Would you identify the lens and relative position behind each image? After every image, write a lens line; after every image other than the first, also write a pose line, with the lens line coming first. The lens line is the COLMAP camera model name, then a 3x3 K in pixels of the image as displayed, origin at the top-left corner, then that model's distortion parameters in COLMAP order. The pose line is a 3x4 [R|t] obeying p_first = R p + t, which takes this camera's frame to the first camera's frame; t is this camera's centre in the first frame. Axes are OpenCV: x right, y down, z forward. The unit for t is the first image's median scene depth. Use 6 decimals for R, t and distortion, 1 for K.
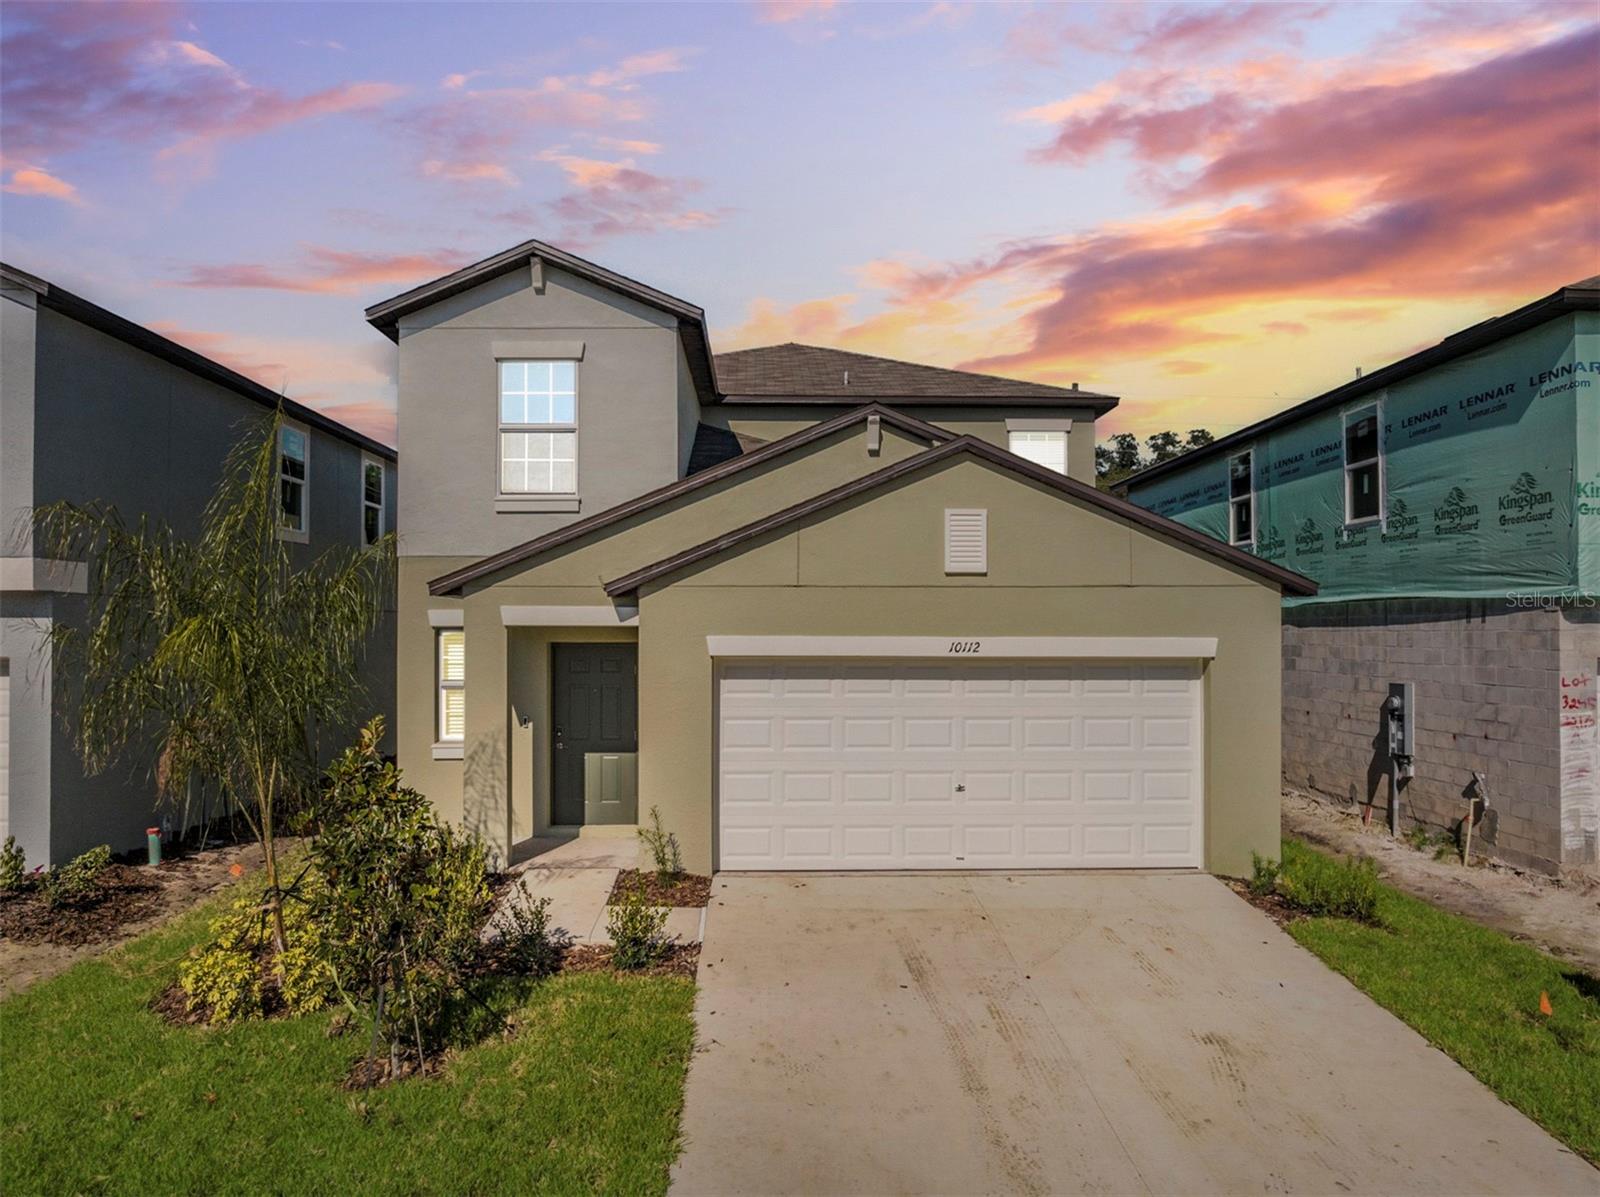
lens RADIAL K [[1133.8, 0, 791.5], [0, 1133.8, 613.6], [0, 0, 1]] dist [-0.033685, 0.000220]
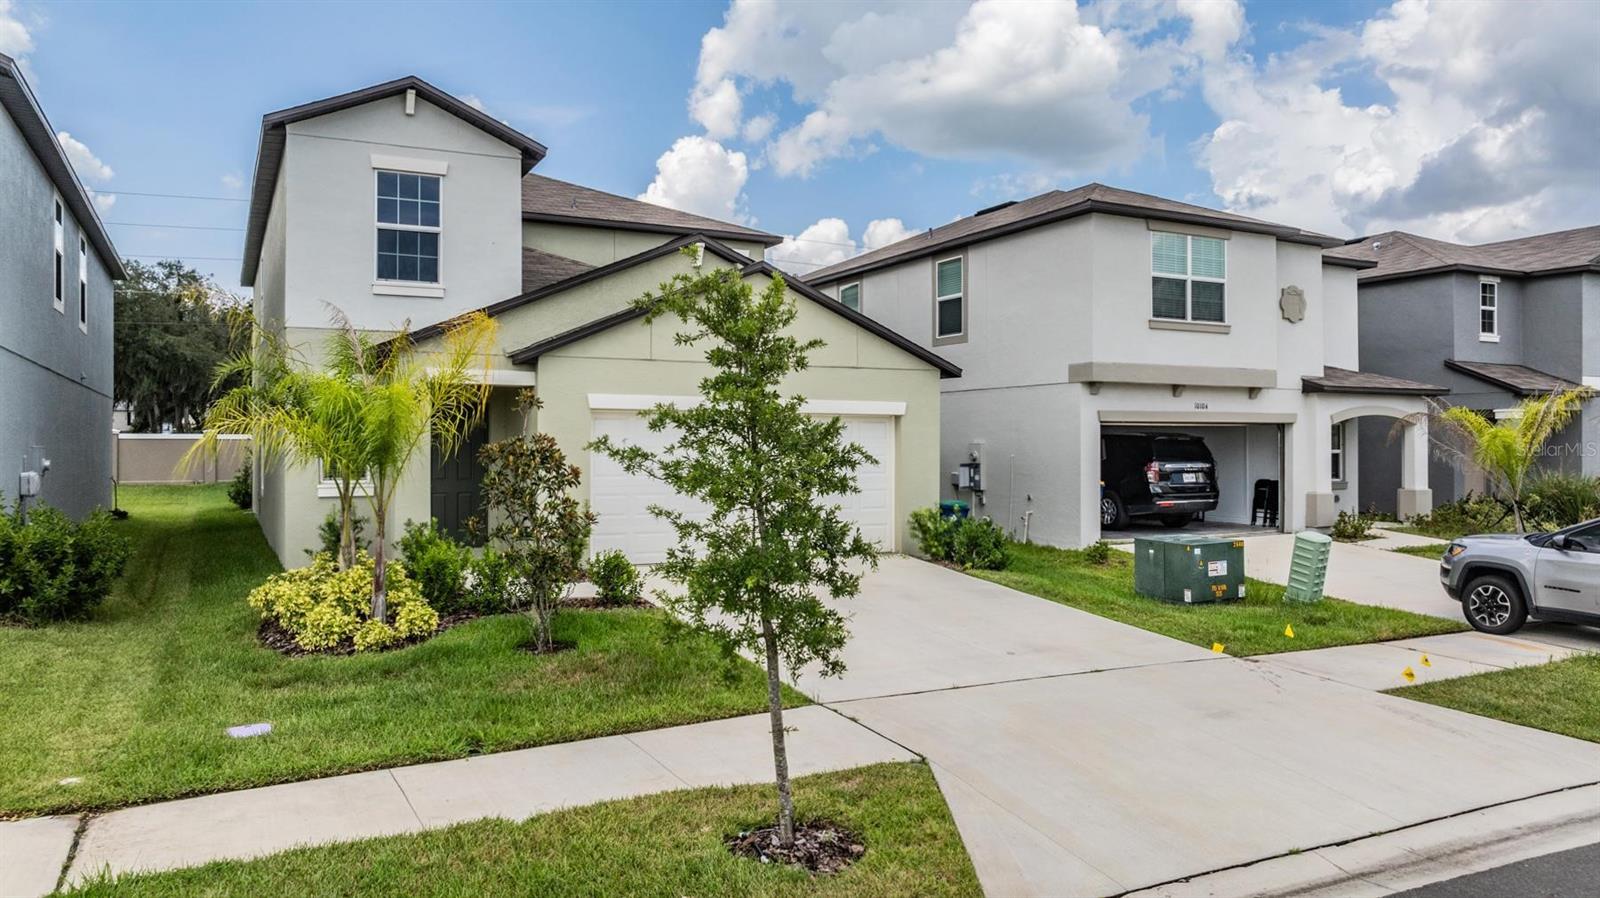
lens RADIAL K [[1130.8, 0, 800.0], [0, 1130.8, 449.0], [0, 0, 1]] dist [-0.036133, 0.032284]
pose [[0.896317, 0.001828, 0.443410, -0.436305], [-0.008733, 0.999870, 0.013531, 0.064078], [-0.443328, -0.016000, 0.896217, -0.327859]]
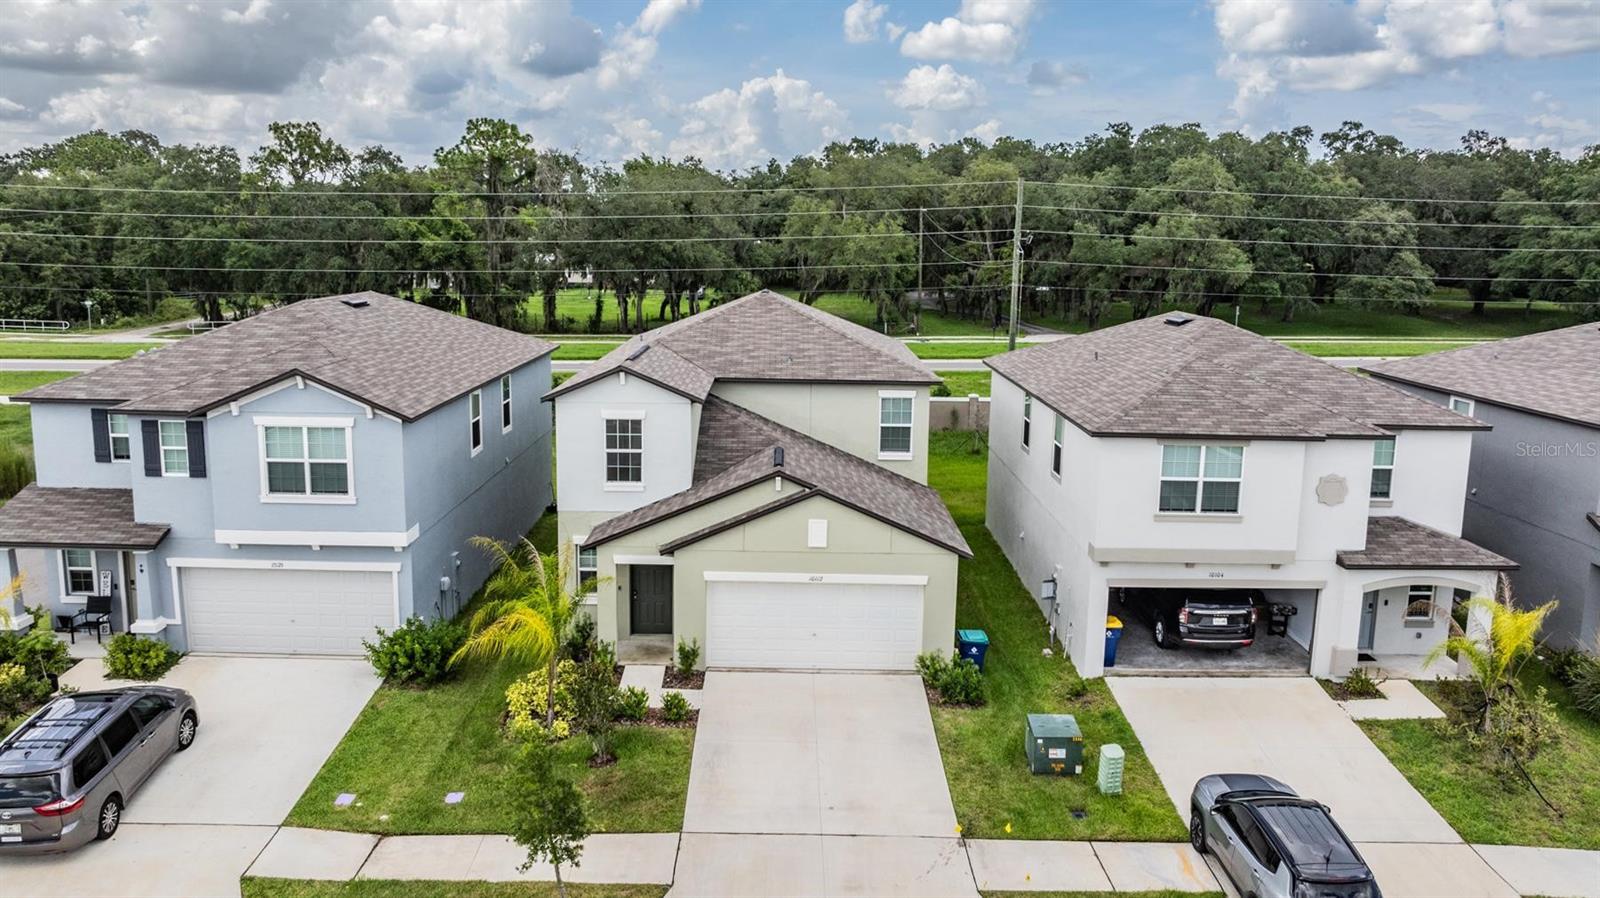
lens RADIAL K [[1188.3, 0, 799.7], [0, 1188.3, 443.5], [0, 0, 1]] dist [-0.023374, 0.002604]
pose [[0.999714, 0.022345, -0.008572, 0.130452], [-0.020318, 0.981699, 0.189354, -0.673911], [0.012646, -0.189126, 0.981871, -1.268591]]
